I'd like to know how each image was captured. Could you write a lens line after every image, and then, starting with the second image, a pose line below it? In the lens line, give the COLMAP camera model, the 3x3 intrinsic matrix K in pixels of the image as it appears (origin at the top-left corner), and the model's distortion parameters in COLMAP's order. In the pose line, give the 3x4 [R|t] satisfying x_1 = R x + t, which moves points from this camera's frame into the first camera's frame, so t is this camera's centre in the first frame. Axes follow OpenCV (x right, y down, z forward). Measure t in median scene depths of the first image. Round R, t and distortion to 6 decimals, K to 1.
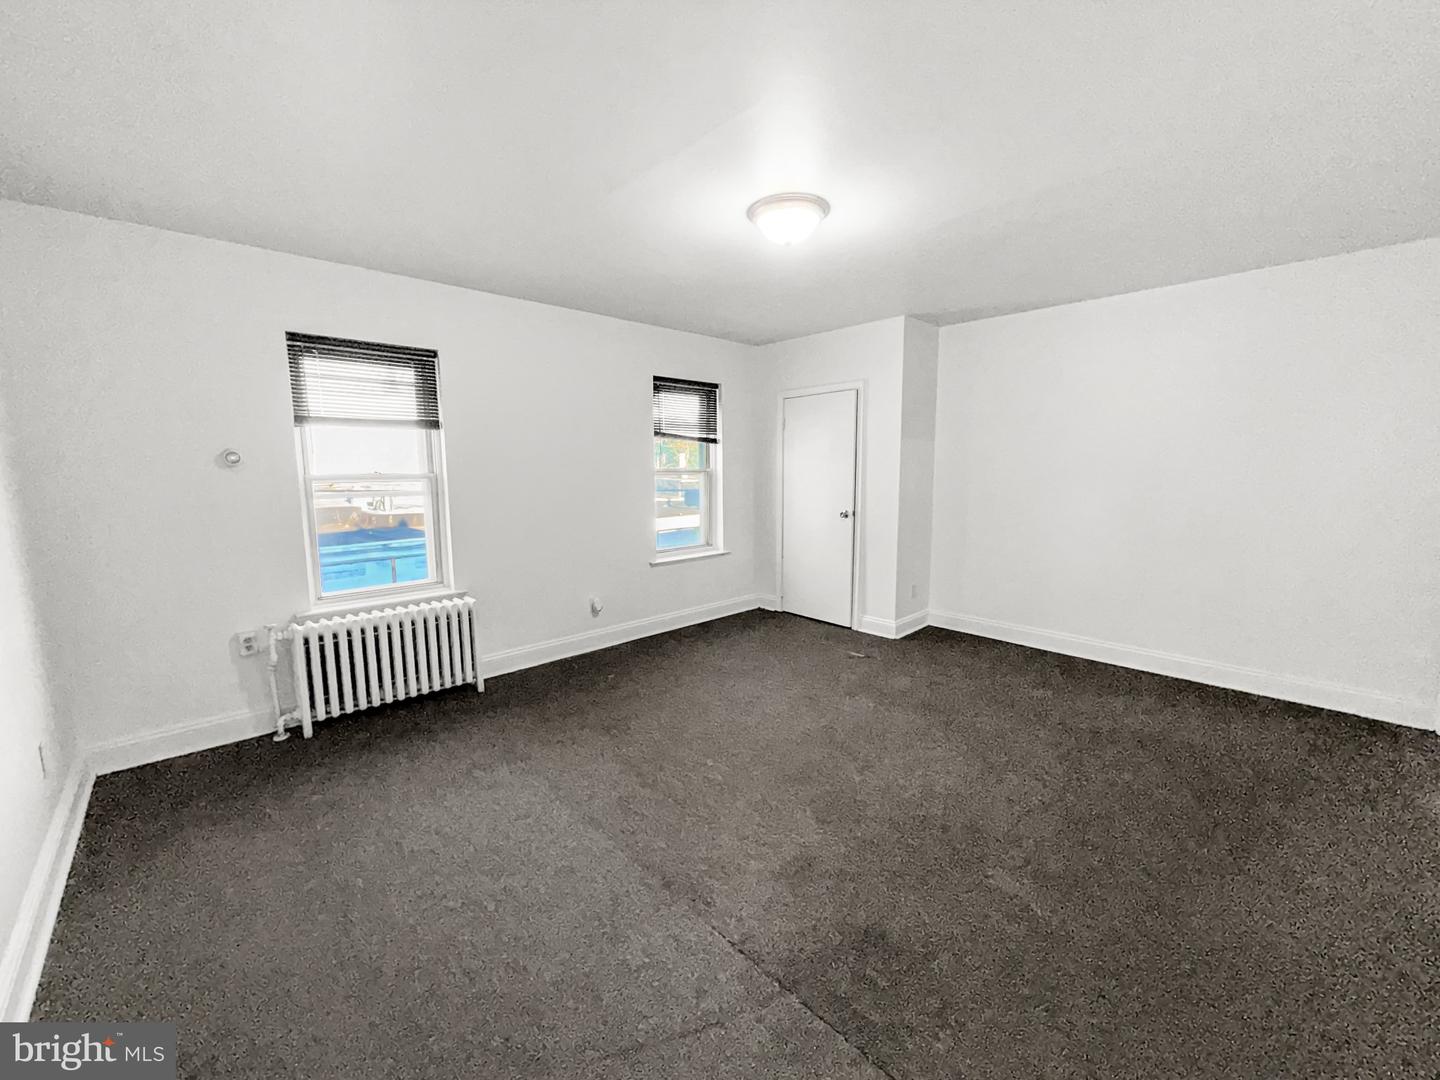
lens RADIAL K [[583.6, 0, 738.8], [0, 583.6, 532.2], [0, 0, 1]] dist [0.024448, 0.000077]
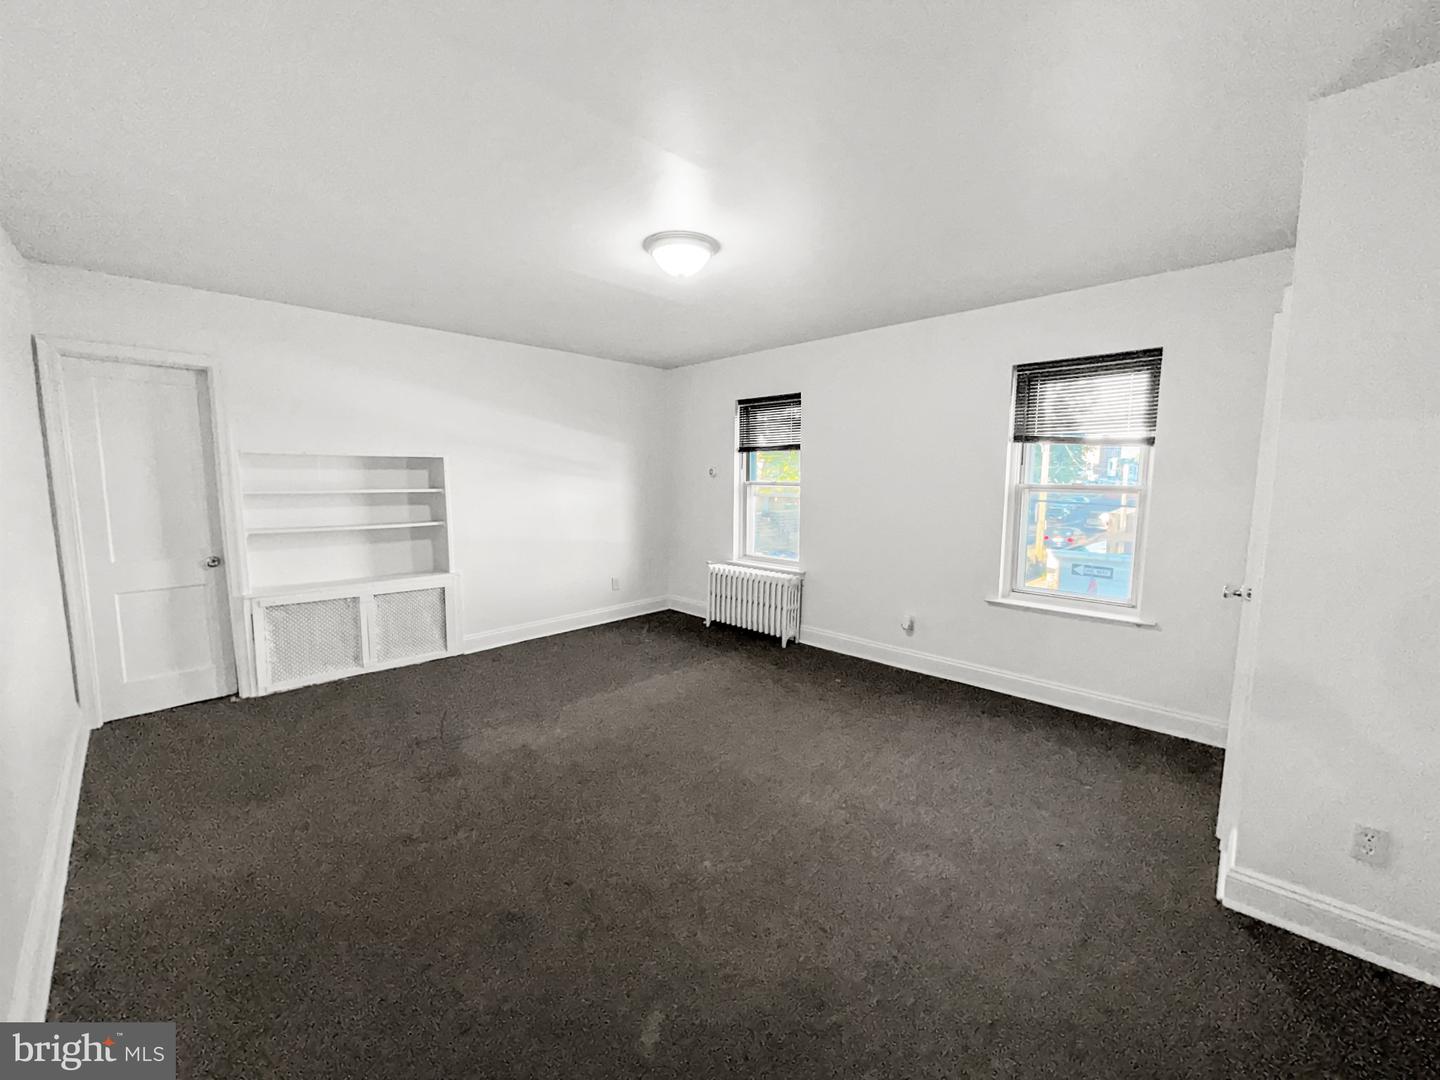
lens RADIAL K [[572.7, 0, 714.6], [0, 572.7, 538.3], [0, 0, 1]] dist [-0.000679, -0.000024]
pose [[0.027420, 0.116397, -0.992824, 0.613865], [-0.119472, 0.986460, 0.112351, -0.074300], [0.992459, 0.115534, 0.040955, 0.577559]]
